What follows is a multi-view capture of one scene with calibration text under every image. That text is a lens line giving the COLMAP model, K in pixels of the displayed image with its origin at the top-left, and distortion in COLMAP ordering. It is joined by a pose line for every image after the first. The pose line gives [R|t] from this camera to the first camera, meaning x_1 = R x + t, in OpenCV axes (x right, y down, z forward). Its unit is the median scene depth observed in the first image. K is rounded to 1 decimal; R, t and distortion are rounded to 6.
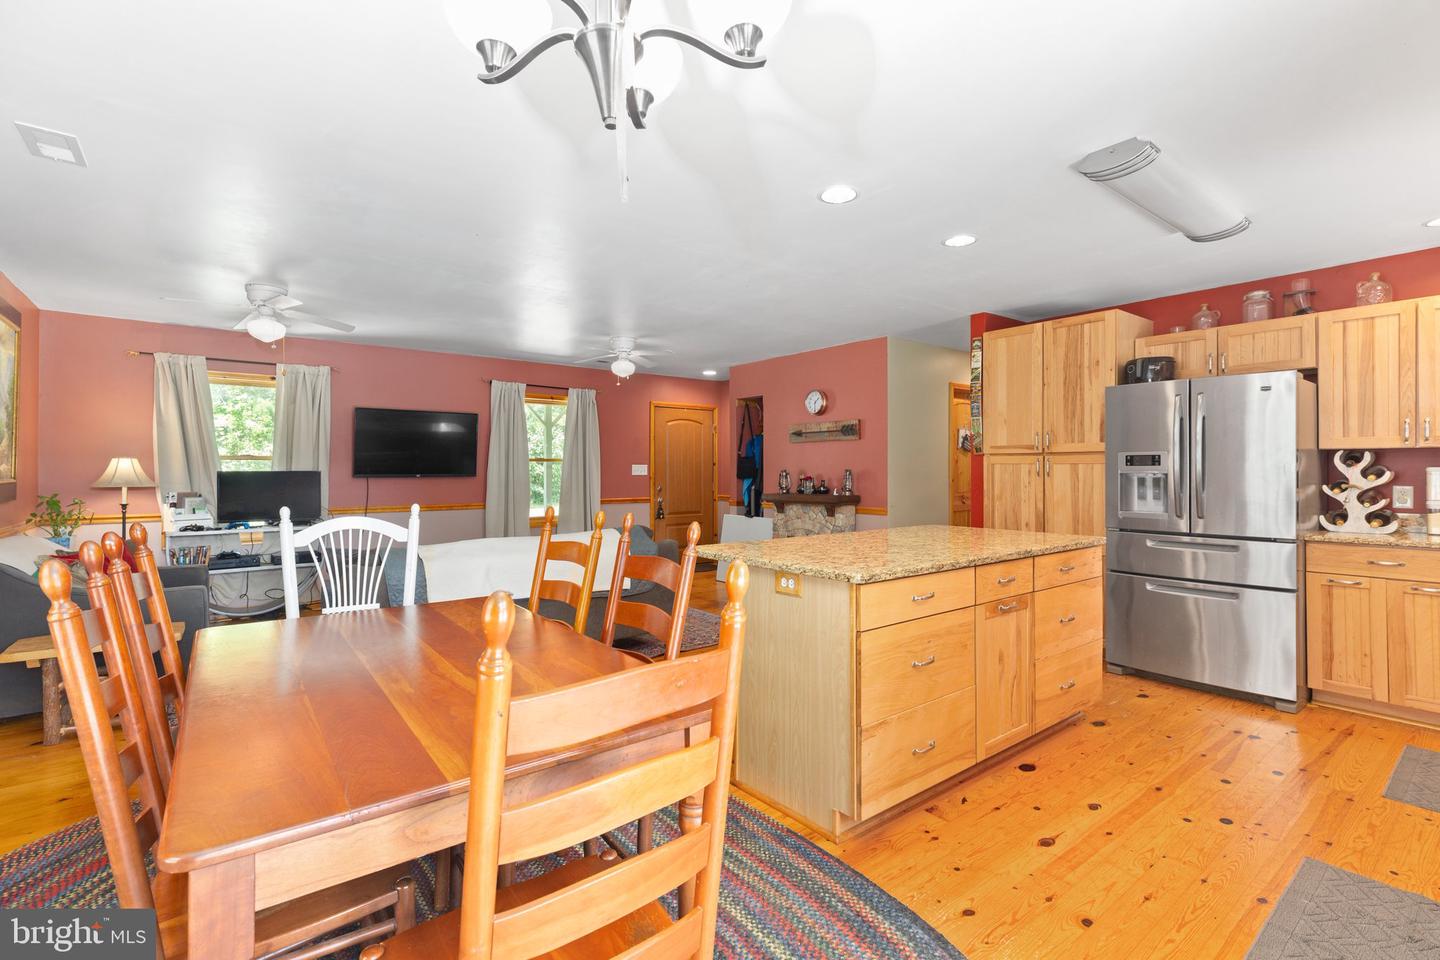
lens RADIAL K [[644.6, 0, 748.9], [0, 644.6, 466.6], [0, 0, 1]] dist [-0.013902, 0.001587]
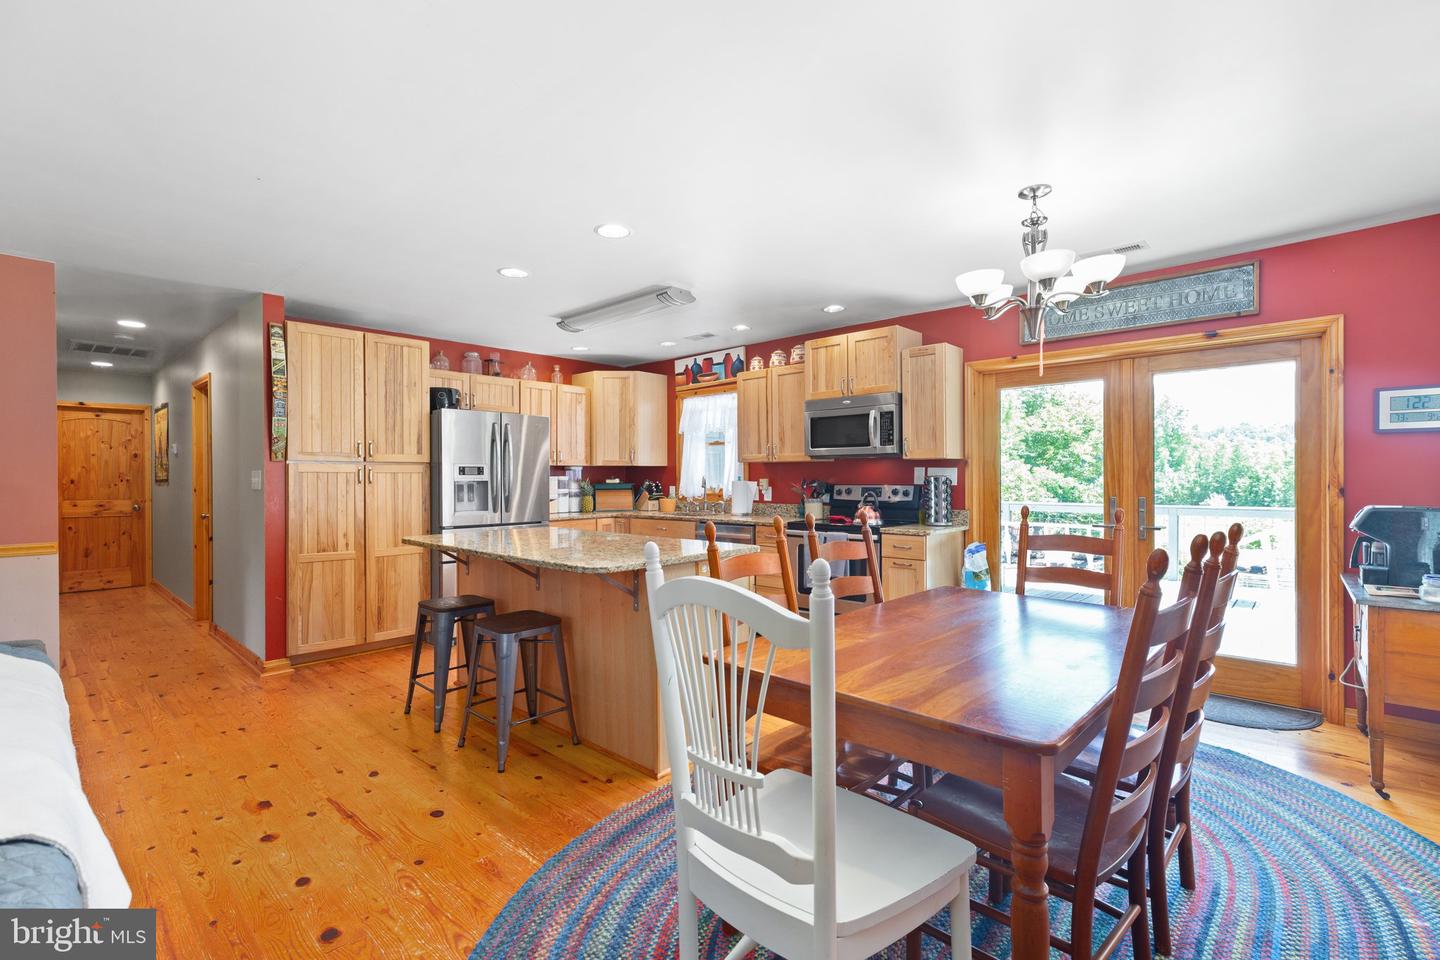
lens RADIAL K [[644.6, 0, 706.5], [0, 644.6, 478.4], [0, 0, 1]] dist [-0.013902, 0.001587]
pose [[-0.116612, 0.002878, 0.993173, -0.609654], [0.001254, 0.999995, -0.002751, 0.007804], [-0.993177, 0.000925, -0.116615, 0.592389]]
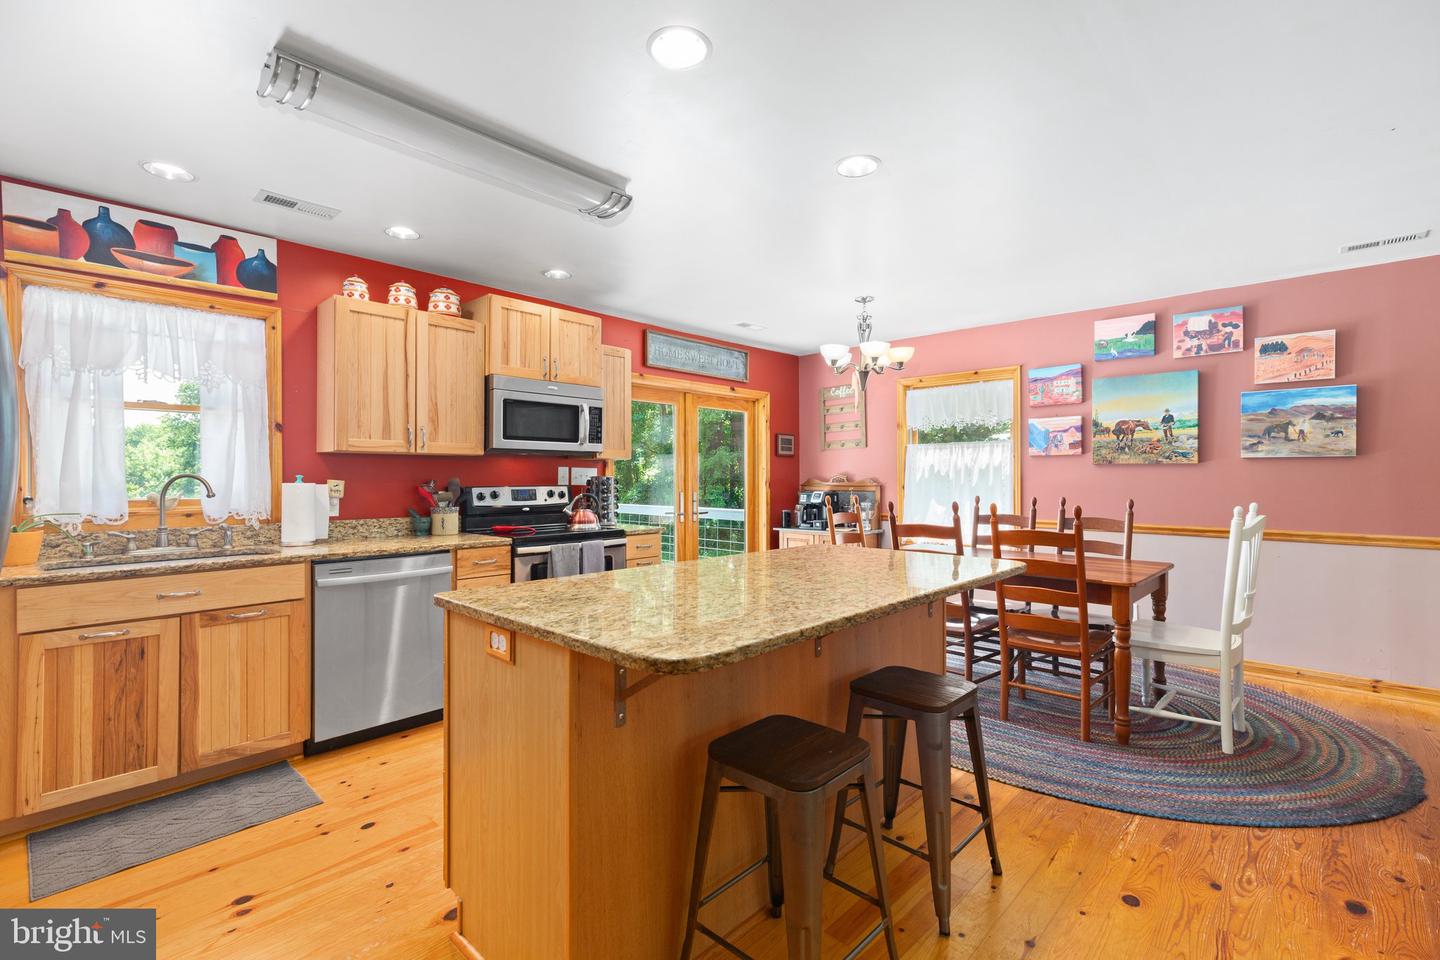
lens RADIAL K [[644.6, 0, 731.8], [0, 644.6, 475.2], [0, 0, 1]] dist [-0.013902, 0.001587]
pose [[-0.991746, 0.001299, -0.128209, 0.258782], [0.002351, 0.999965, -0.008055, 0.008116], [0.128194, -0.008289, -0.991714, 1.136076]]
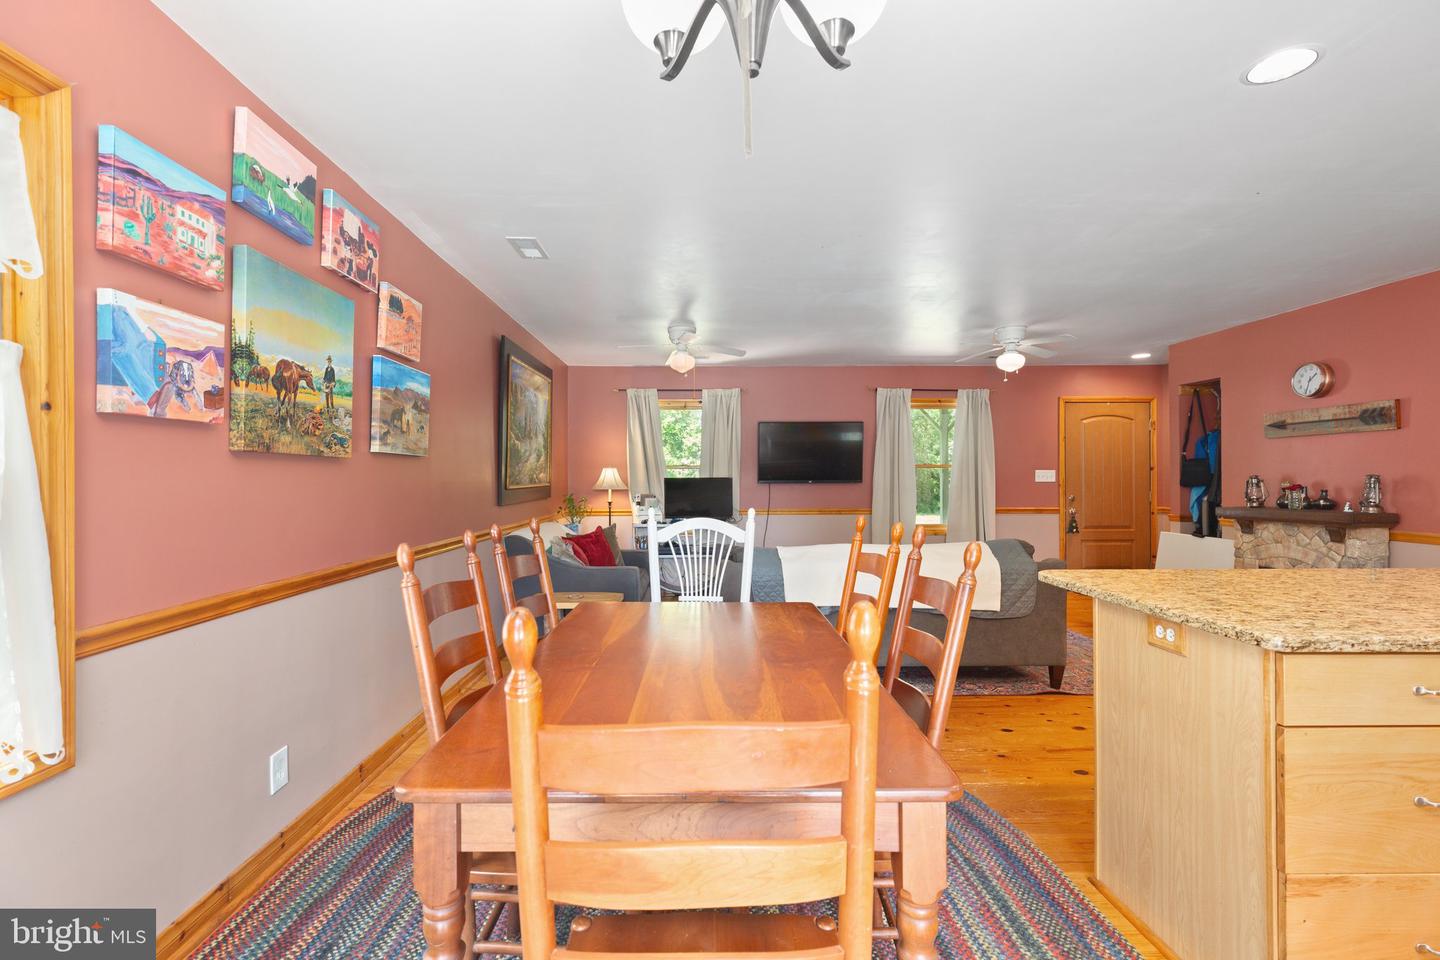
lens RADIAL K [[644.6, 0, 710.7], [0, 644.6, 476.6], [0, 0, 1]] dist [-0.013902, 0.001587]
pose [[0.775088, -0.001945, -0.631851, 0.058081], [0.005577, 0.999977, 0.003763, 0.000440], [0.631829, -0.006441, 0.775081, 0.064165]]
